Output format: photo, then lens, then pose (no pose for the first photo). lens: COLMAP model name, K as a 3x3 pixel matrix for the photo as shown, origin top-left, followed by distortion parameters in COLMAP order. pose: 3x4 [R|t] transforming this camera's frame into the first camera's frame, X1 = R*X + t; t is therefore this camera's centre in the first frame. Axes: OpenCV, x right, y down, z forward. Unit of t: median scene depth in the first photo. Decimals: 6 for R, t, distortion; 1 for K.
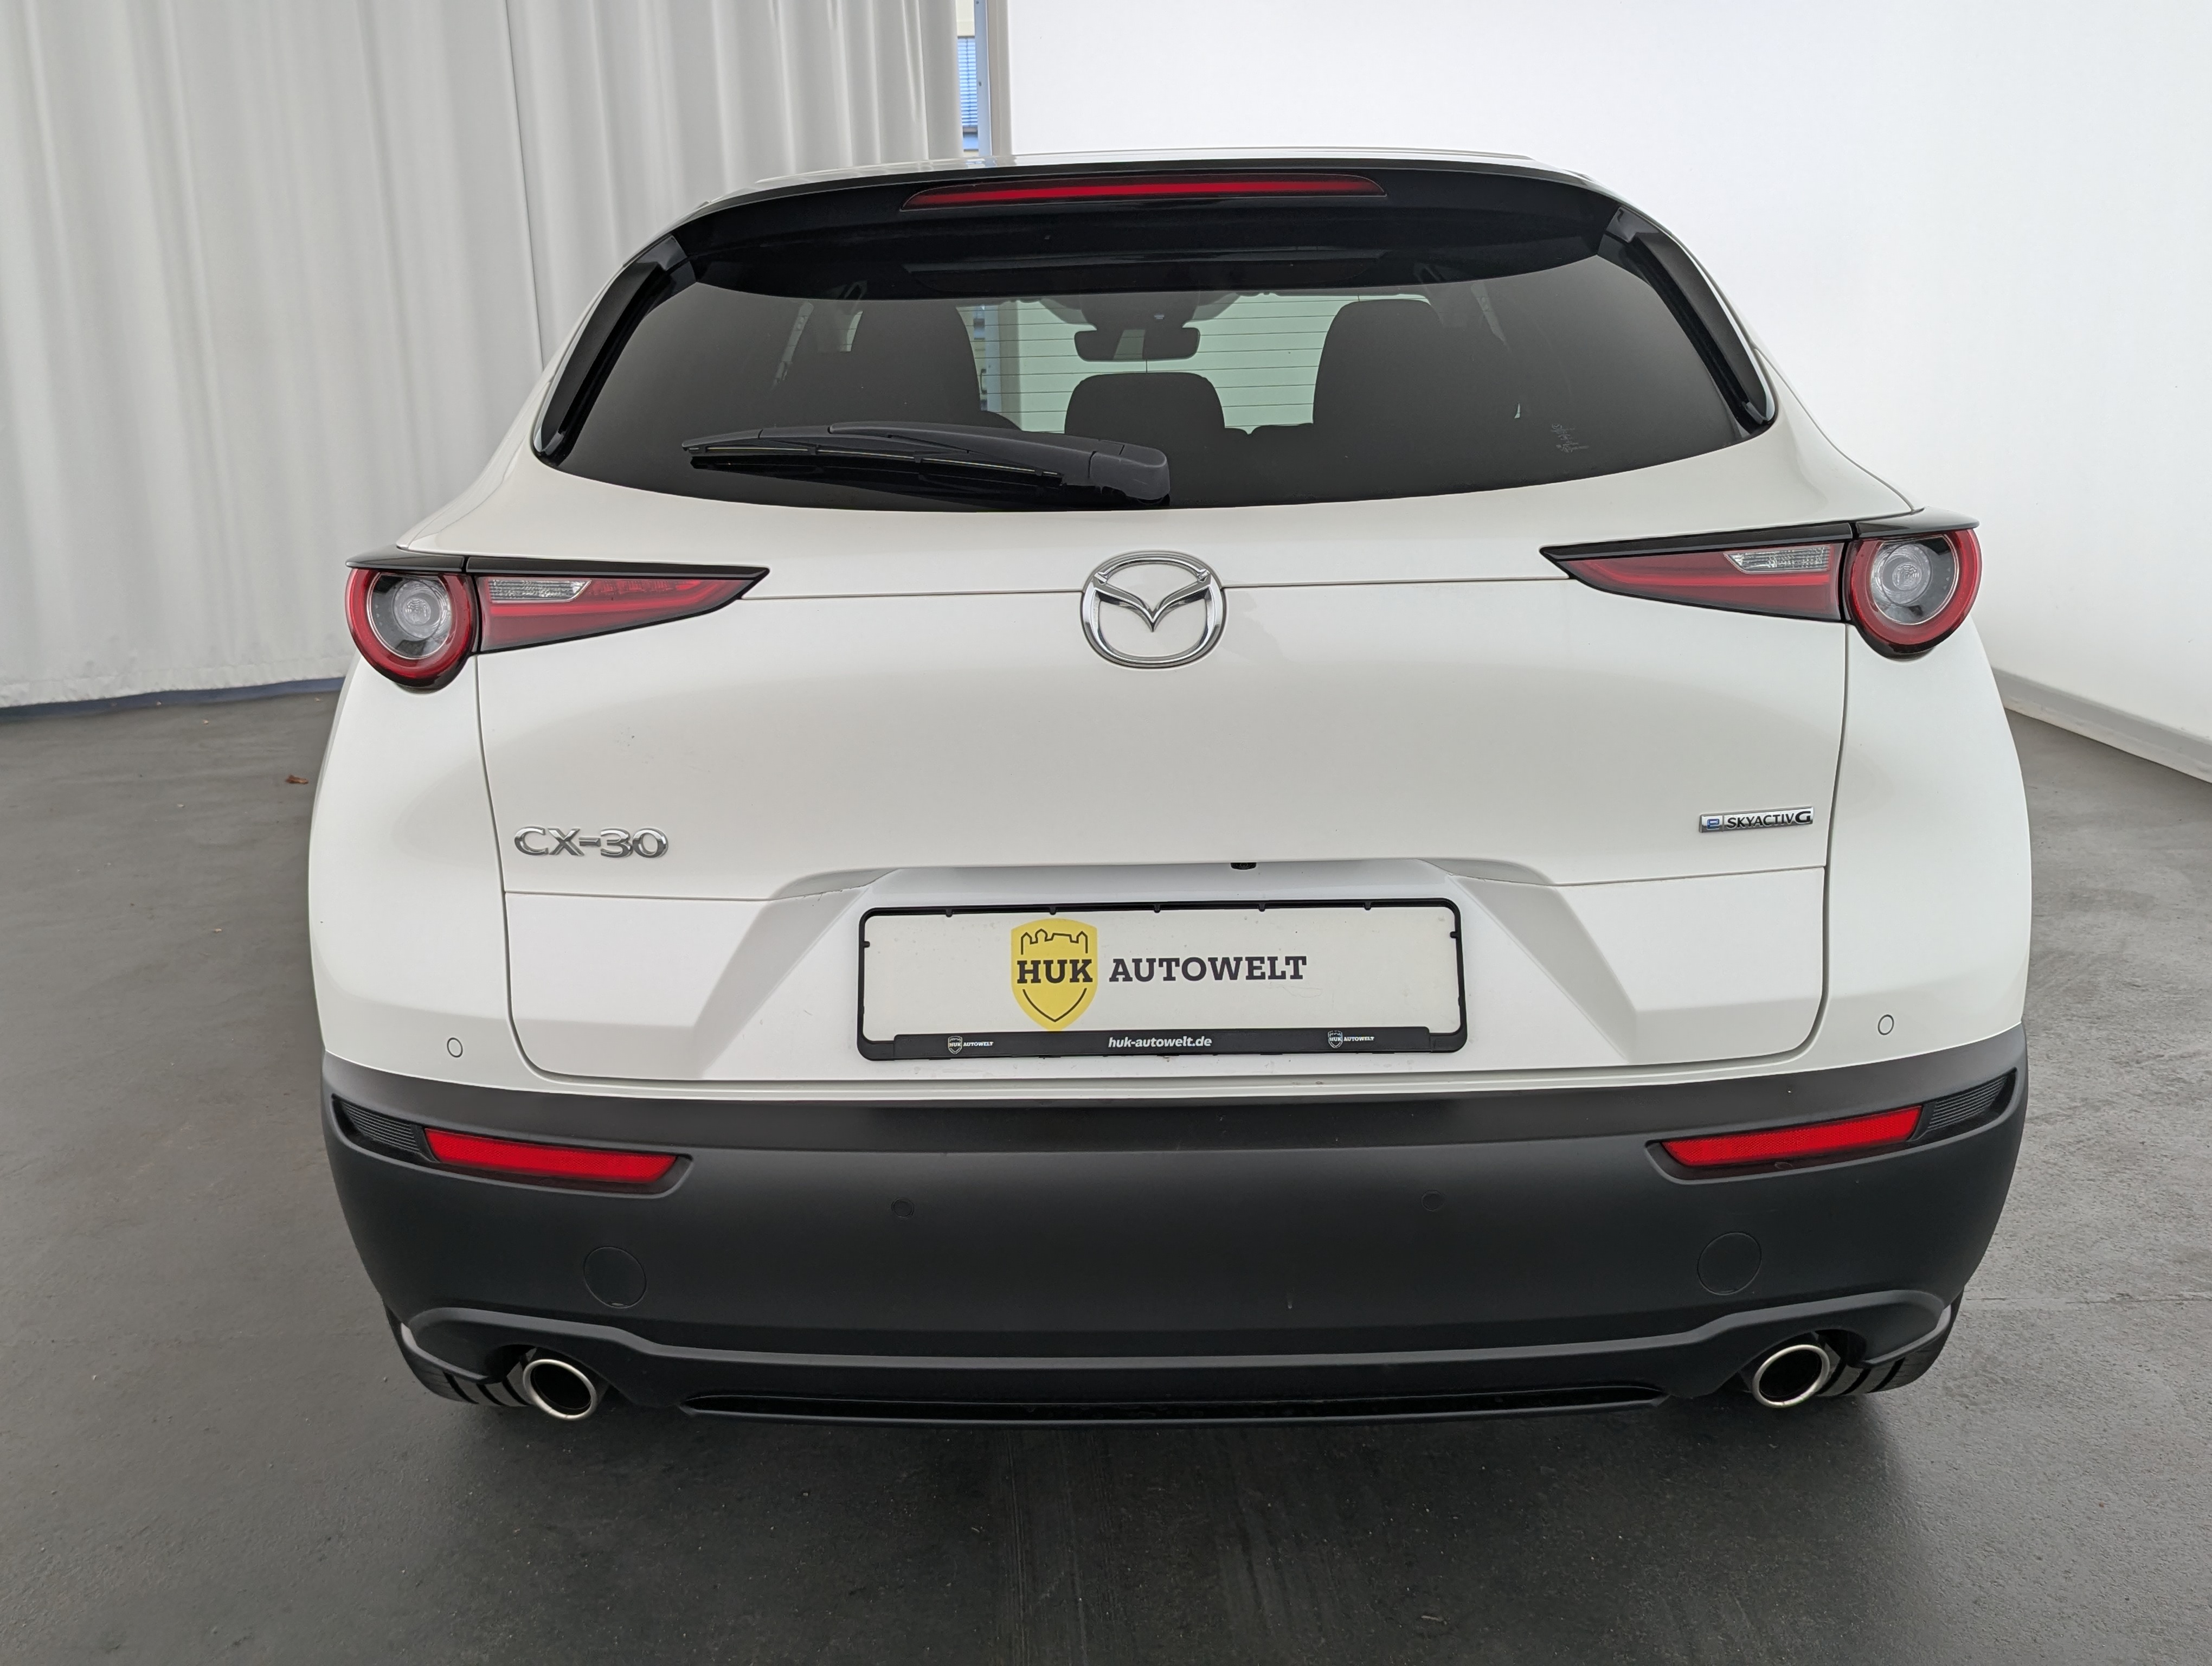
lens RADIAL K [[2016.8, 0, 1102.9], [0, 2016.8, 762.2], [0, 0, 1]] dist [0.081454, -0.070296]
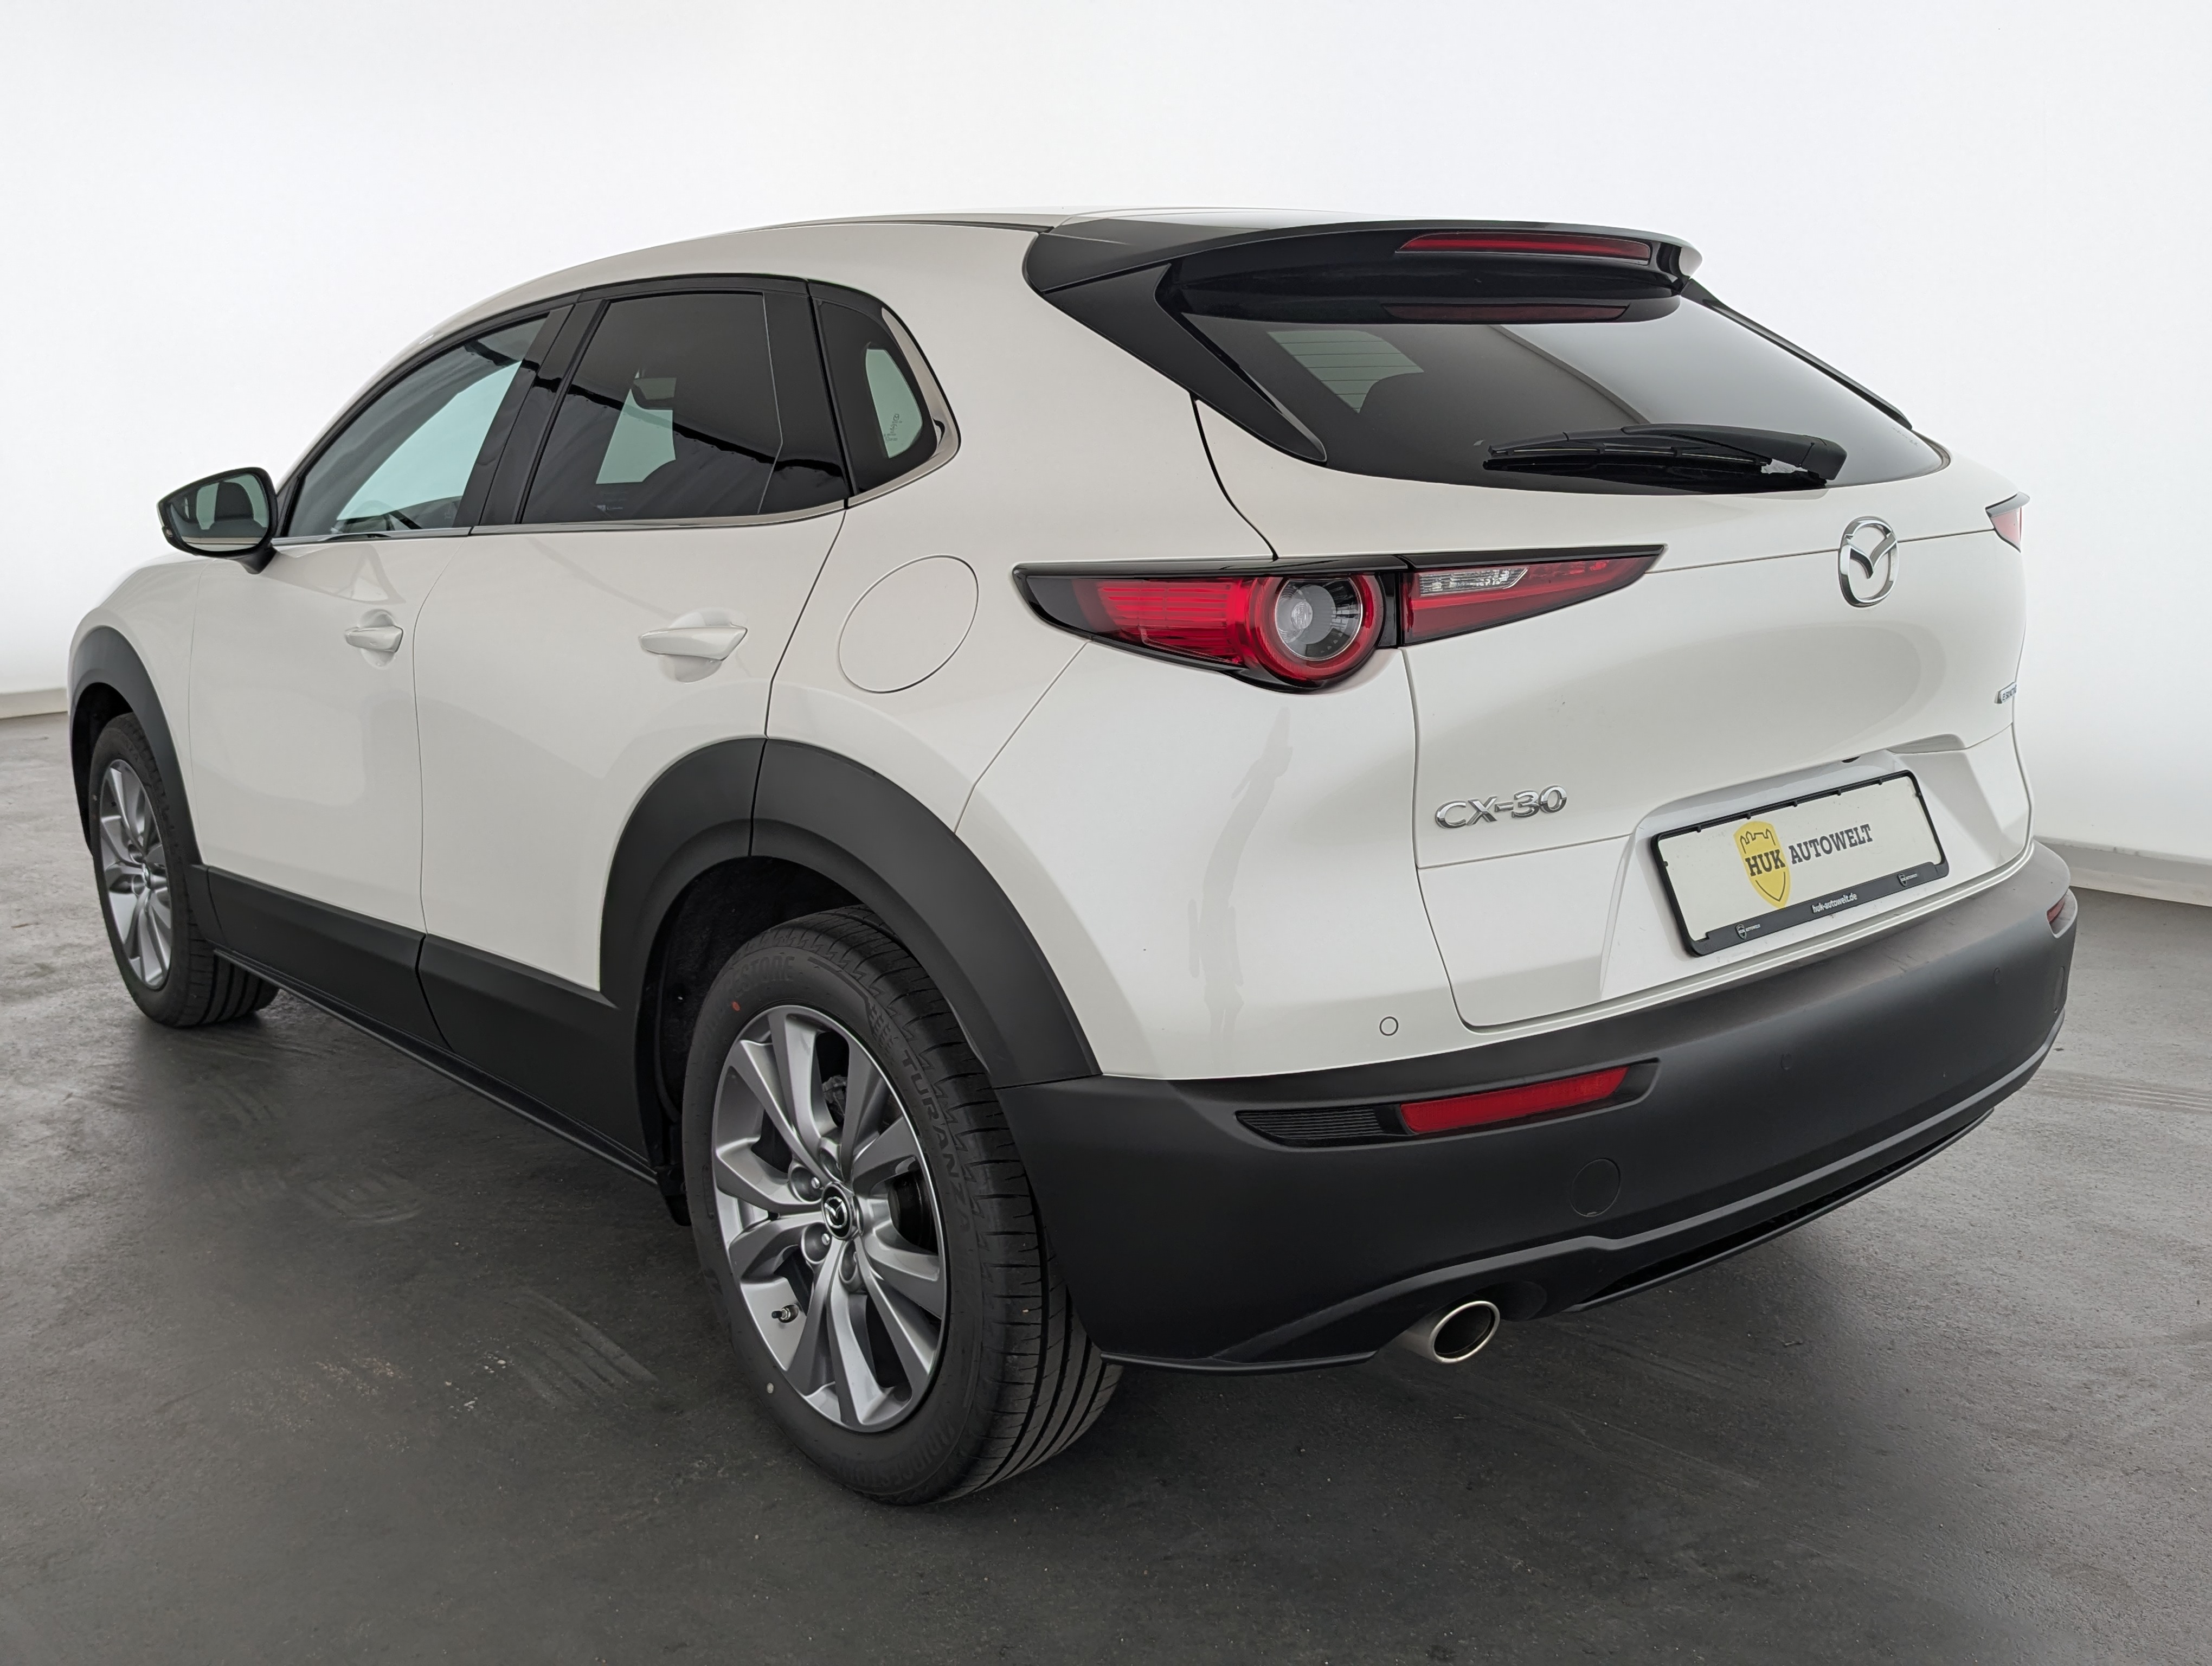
lens RADIAL K [[2016.8, 0, 1102.9], [0, 2016.8, 762.2], [0, 0, 1]] dist [0.081454, -0.070296]
pose [[0.746237, -0.109101, 0.656679, -1.100753], [0.135240, 0.990753, 0.010920, -0.025489], [-0.651798, 0.080660, 0.754091, 0.303969]]
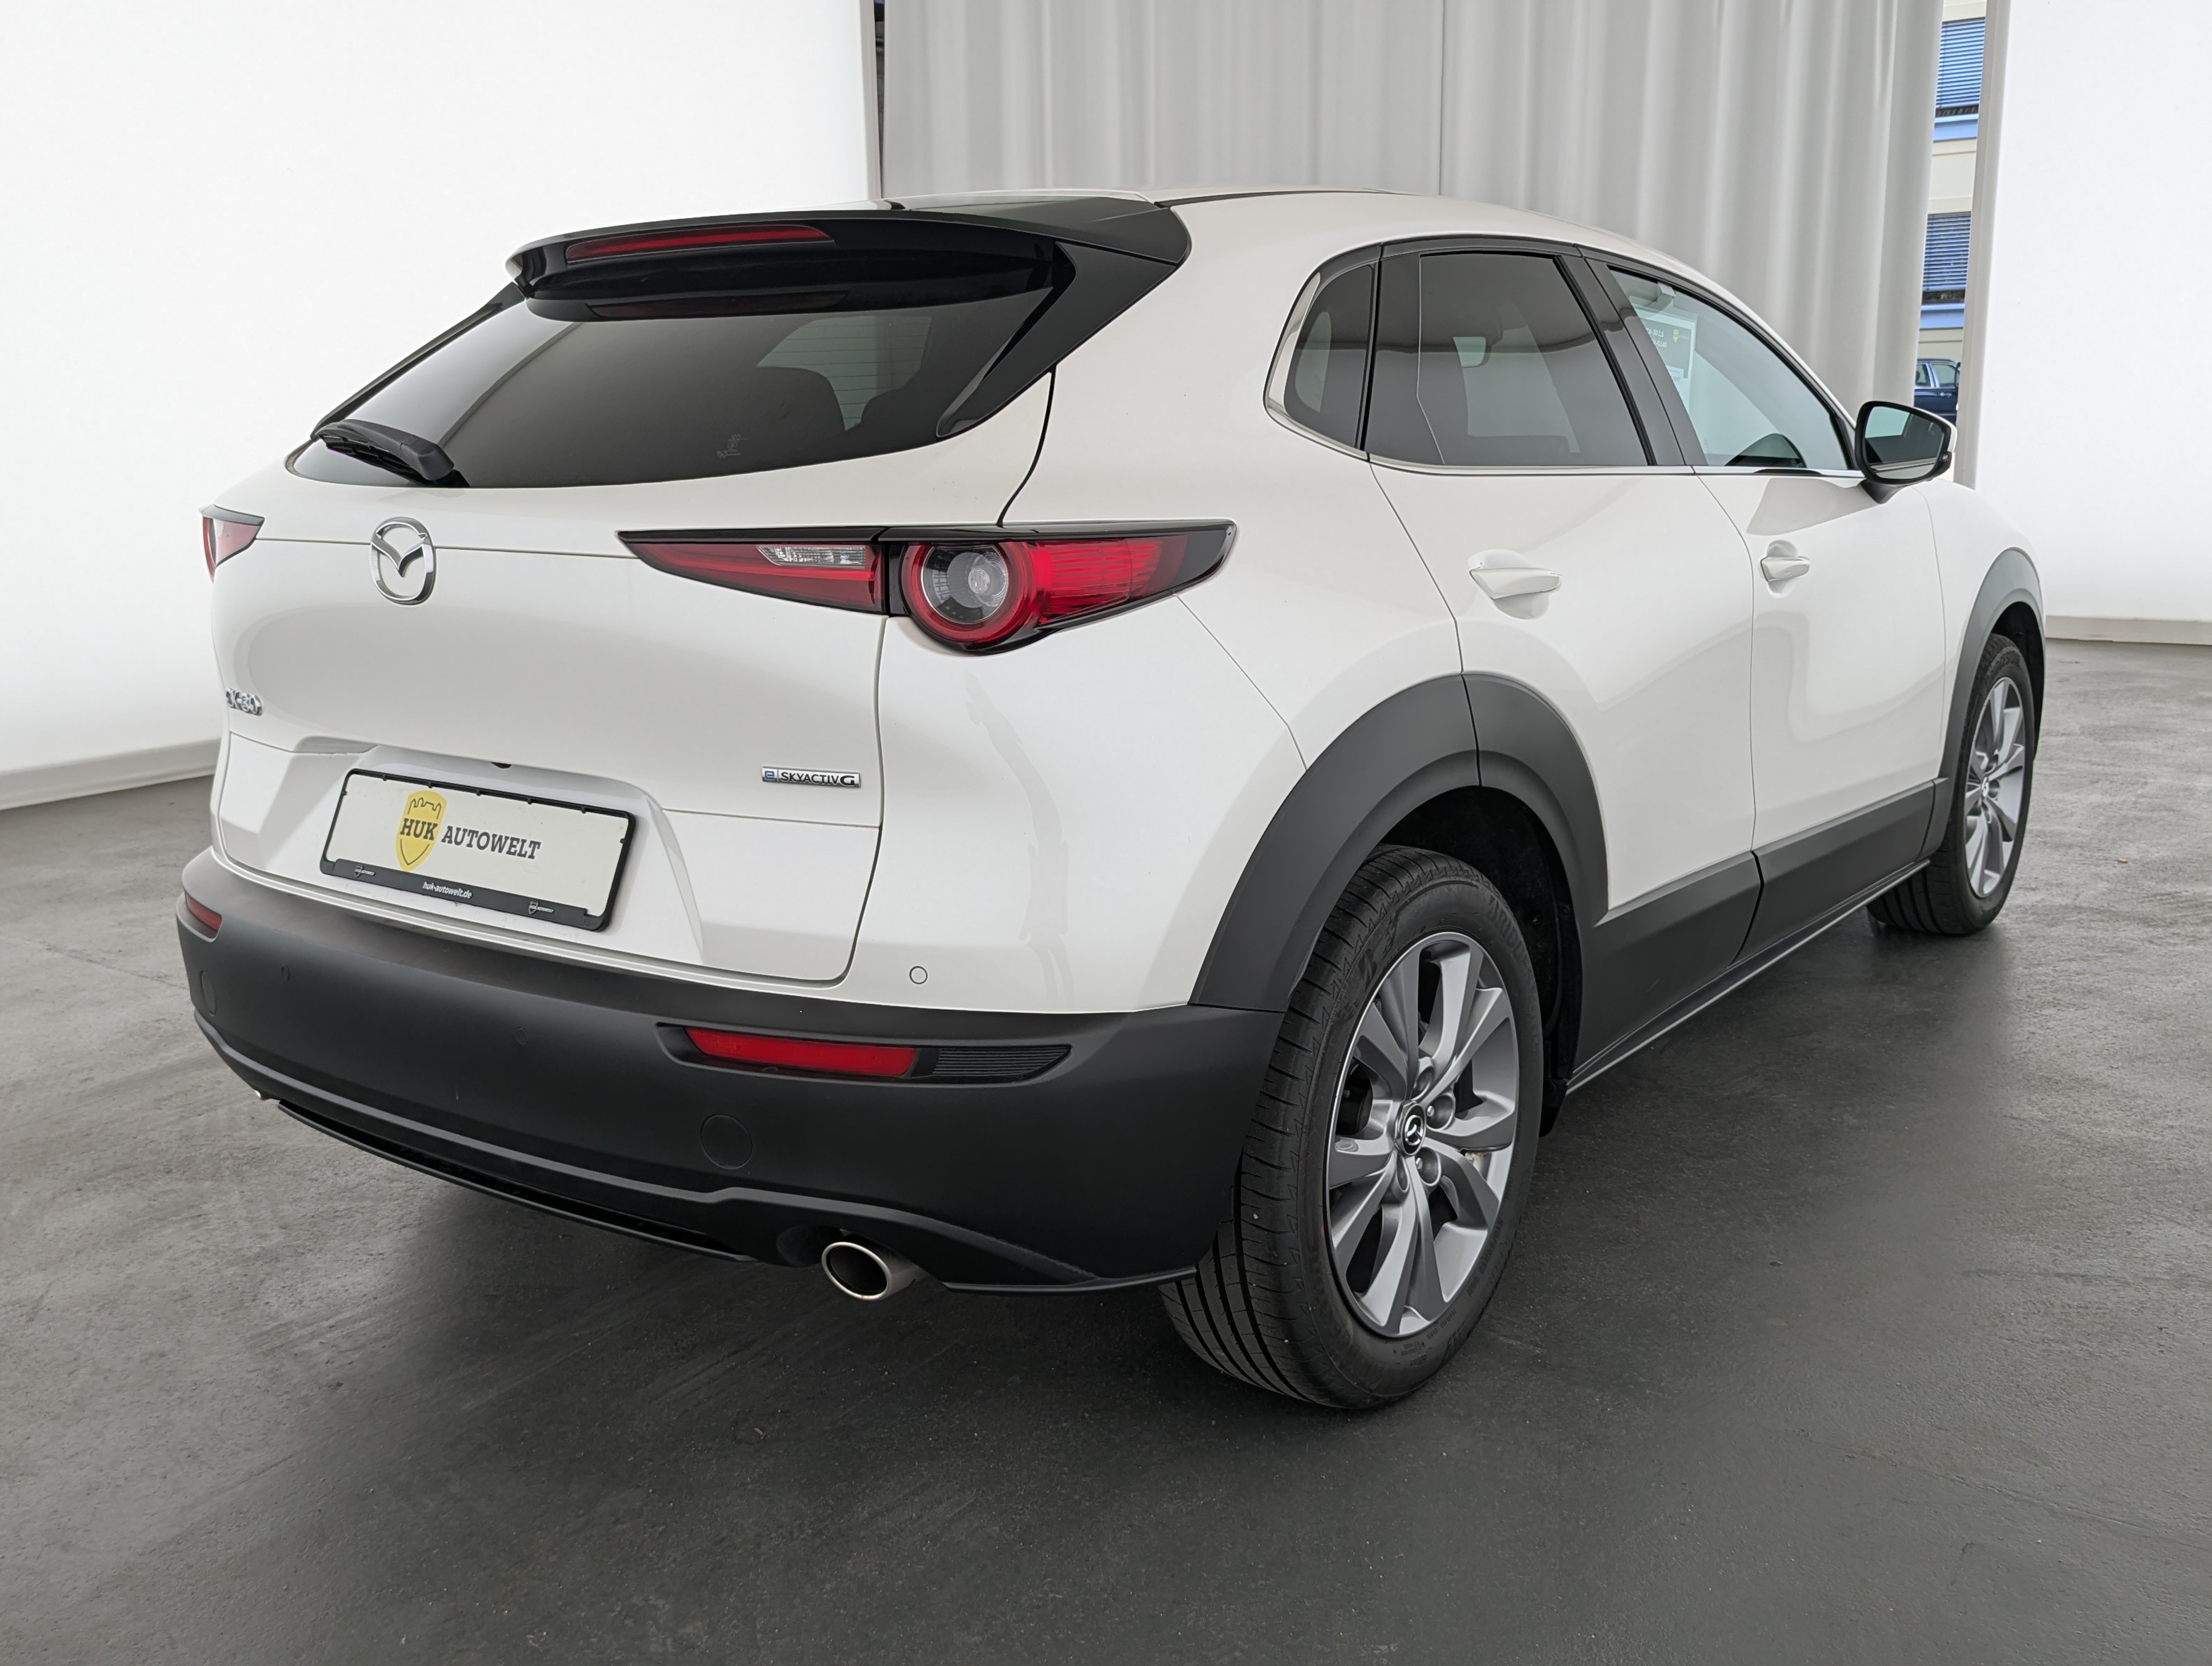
lens RADIAL K [[2095.2, 0, 1147.1], [0, 2095.2, 756.2], [0, 0, 1]] dist [0.030859, -0.001219]
pose [[0.818555, 0.111578, -0.563487, 1.113250], [-0.111688, 0.993147, 0.034412, -0.045161], [0.563466, 0.034767, 0.825408, 0.110599]]
